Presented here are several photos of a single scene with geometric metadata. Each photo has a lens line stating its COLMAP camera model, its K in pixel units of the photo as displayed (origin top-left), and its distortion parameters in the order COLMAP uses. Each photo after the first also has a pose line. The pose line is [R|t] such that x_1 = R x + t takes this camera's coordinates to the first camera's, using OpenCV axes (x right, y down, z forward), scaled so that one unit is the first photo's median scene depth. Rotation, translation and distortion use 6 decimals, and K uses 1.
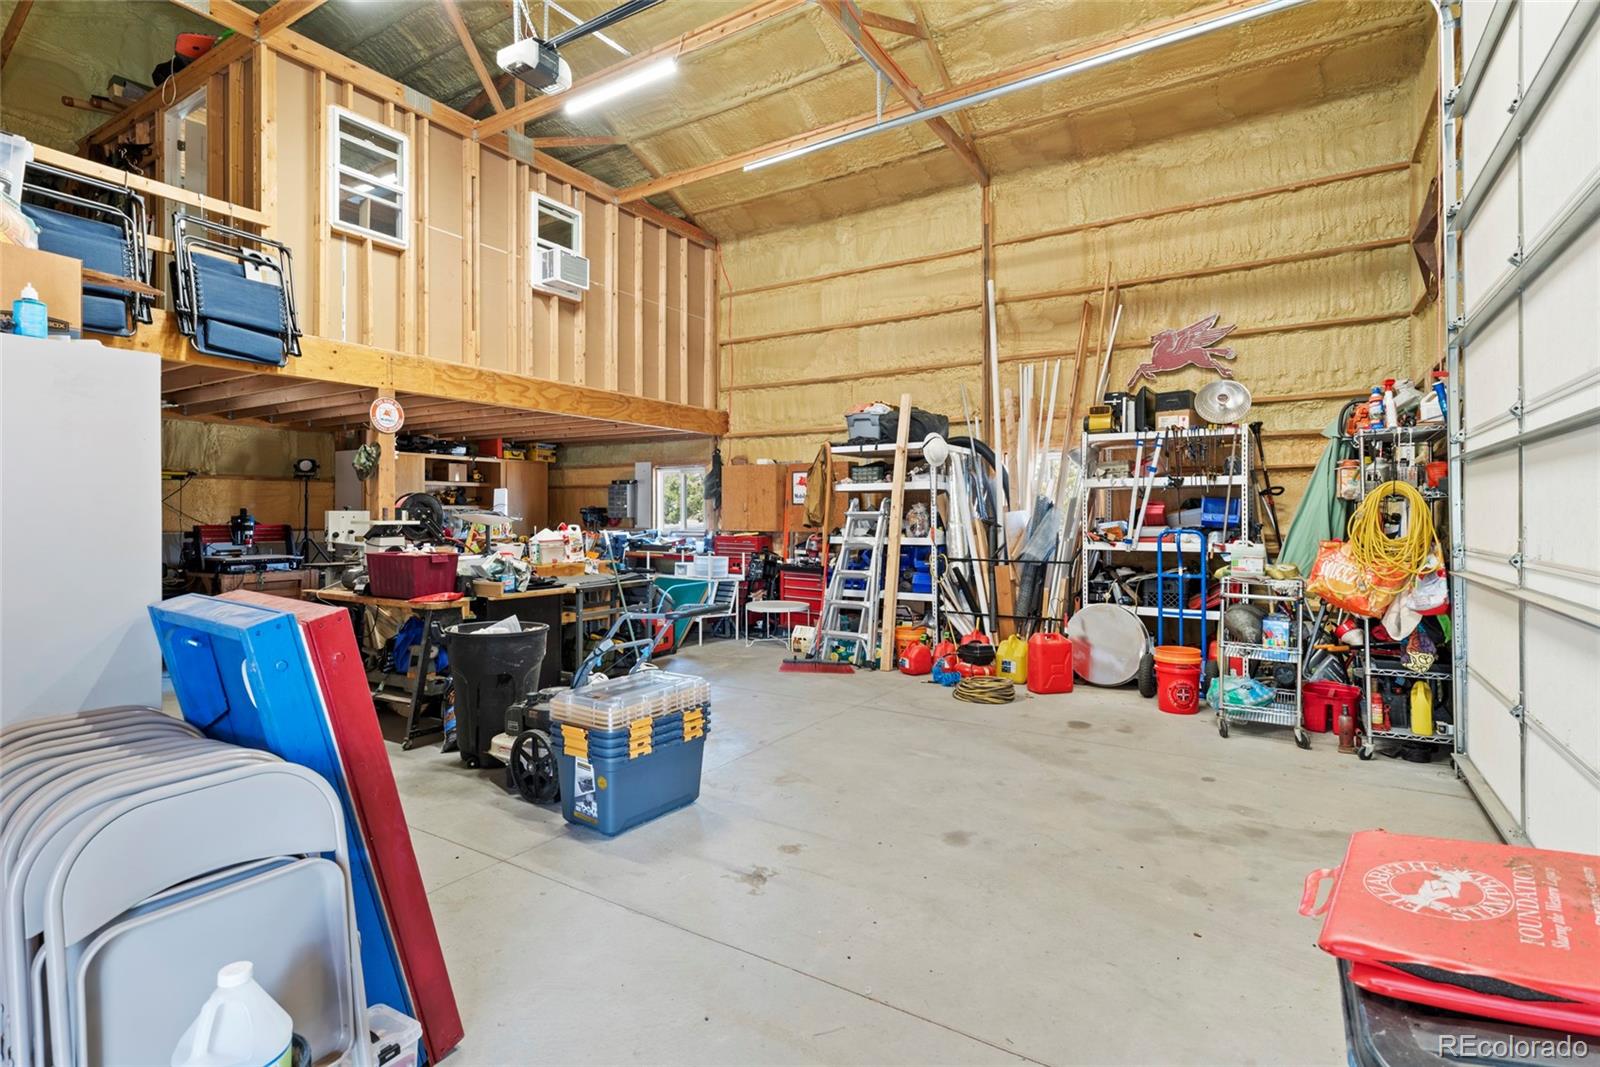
lens RADIAL K [[775.7, 0, 800.4], [0, 775.7, 526.2], [0, 0, 1]] dist [-0.003555, -0.000351]
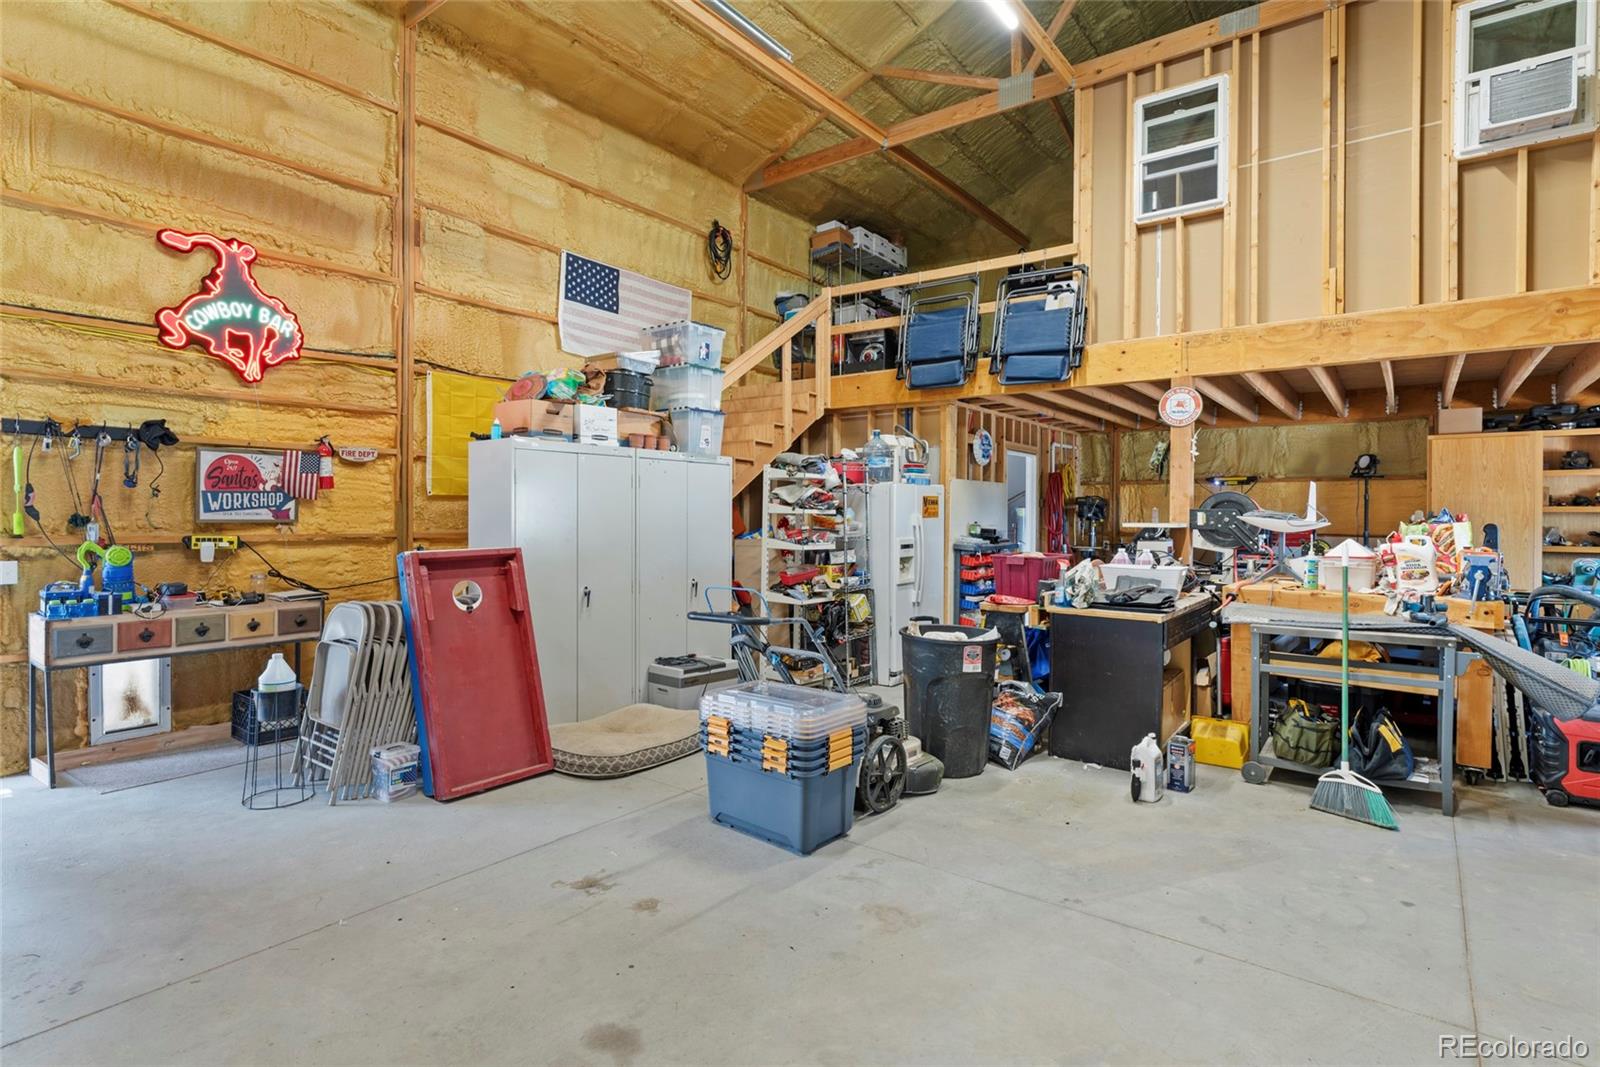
lens RADIAL K [[798.6, 0, 788.8], [0, 798.6, 527.0], [0, 0, 1]] dist [0.002255, 0.000435]
pose [[-0.094436, 0.014638, -0.995423, 0.452232], [-0.023447, 0.999582, 0.016923, -0.008733], [0.995255, 0.024938, -0.094053, 0.661957]]
